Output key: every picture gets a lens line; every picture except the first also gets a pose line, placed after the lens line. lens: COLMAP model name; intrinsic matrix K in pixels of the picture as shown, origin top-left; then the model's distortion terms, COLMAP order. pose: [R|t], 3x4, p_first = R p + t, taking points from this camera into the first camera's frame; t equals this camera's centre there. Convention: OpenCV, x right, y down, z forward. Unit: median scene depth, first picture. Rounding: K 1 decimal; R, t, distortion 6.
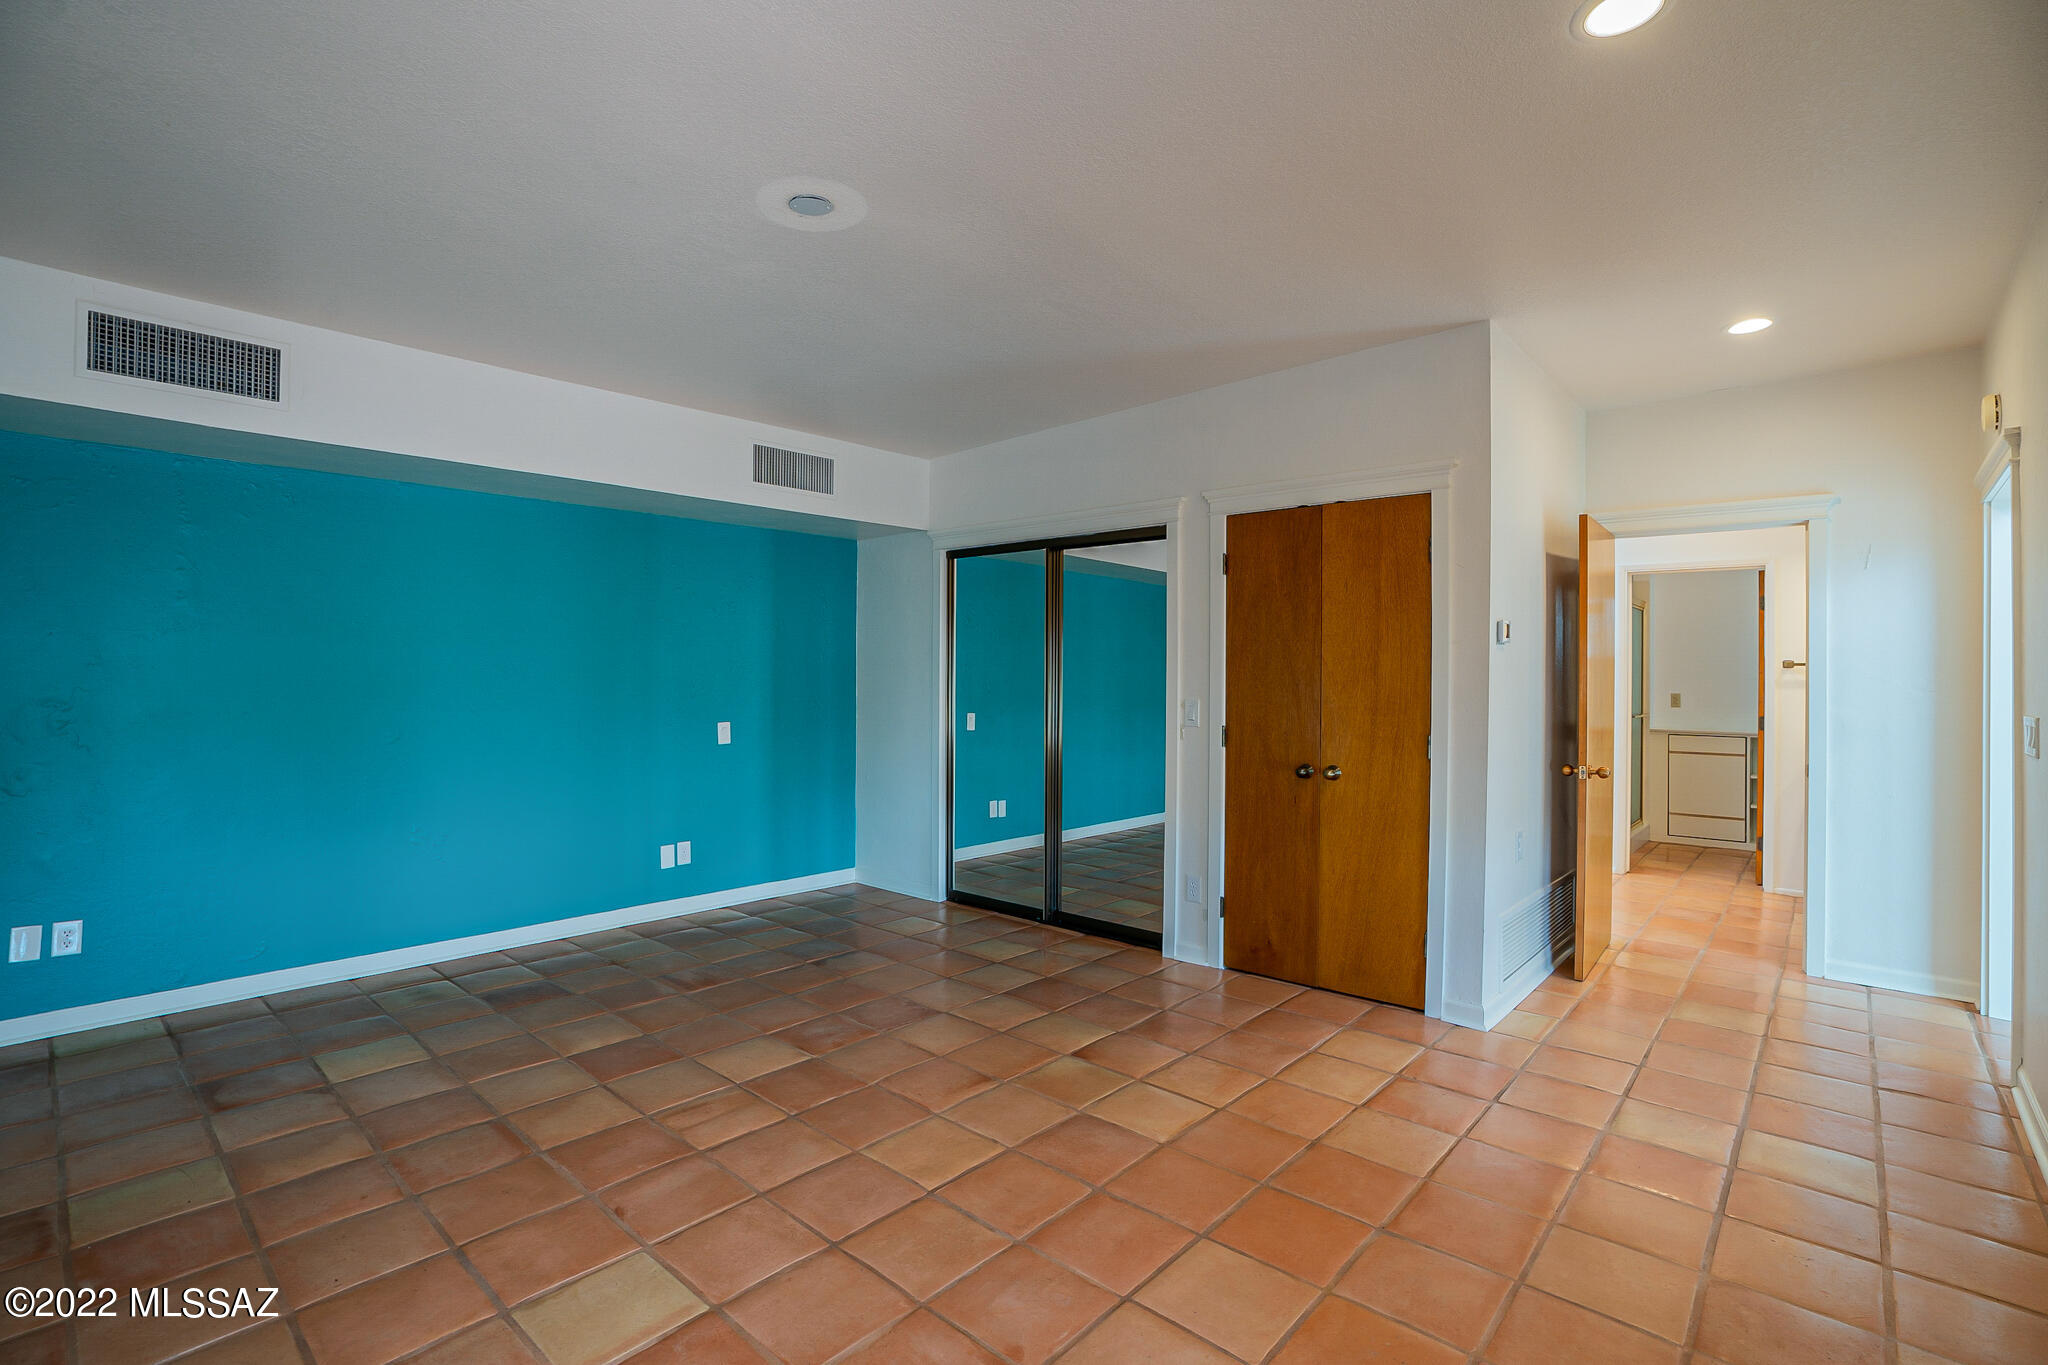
lens RADIAL K [[955.0, 0, 1037.1], [0, 955.0, 679.7], [0, 0, 1]] dist [0.001612, 0.000025]
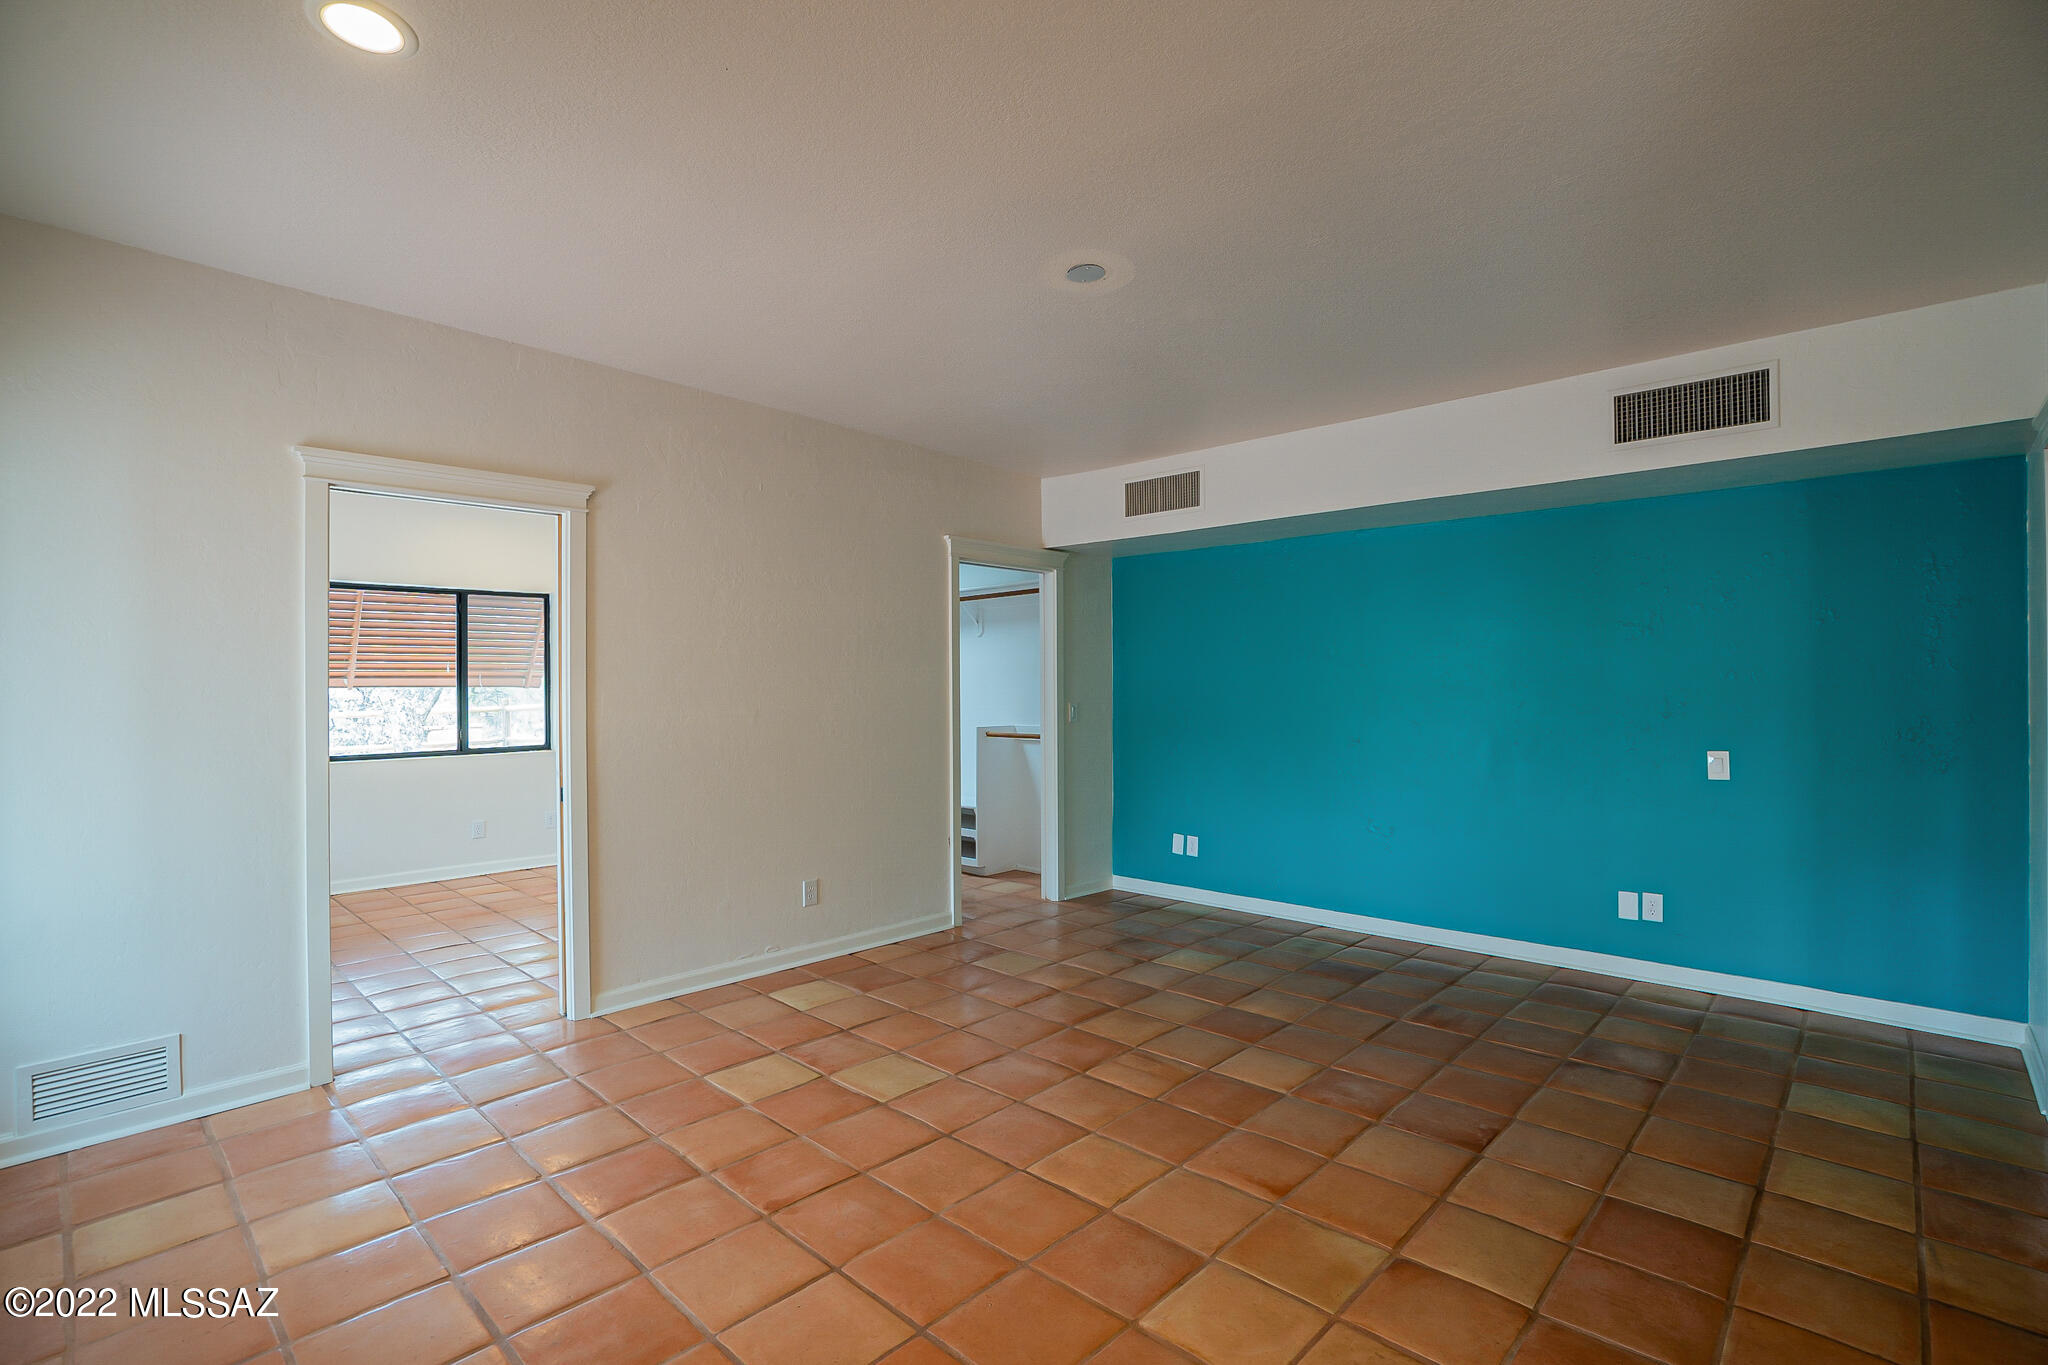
lens RADIAL K [[955.0, 0, 1037.6], [0, 955.0, 689.3], [0, 0, 1]] dist [0.001612, 0.000025]
pose [[-0.028055, -0.009327, -0.999563, 0.710288], [0.005817, 0.999938, -0.009494, -0.000279], [0.999589, -0.006081, -0.027999, 0.763073]]
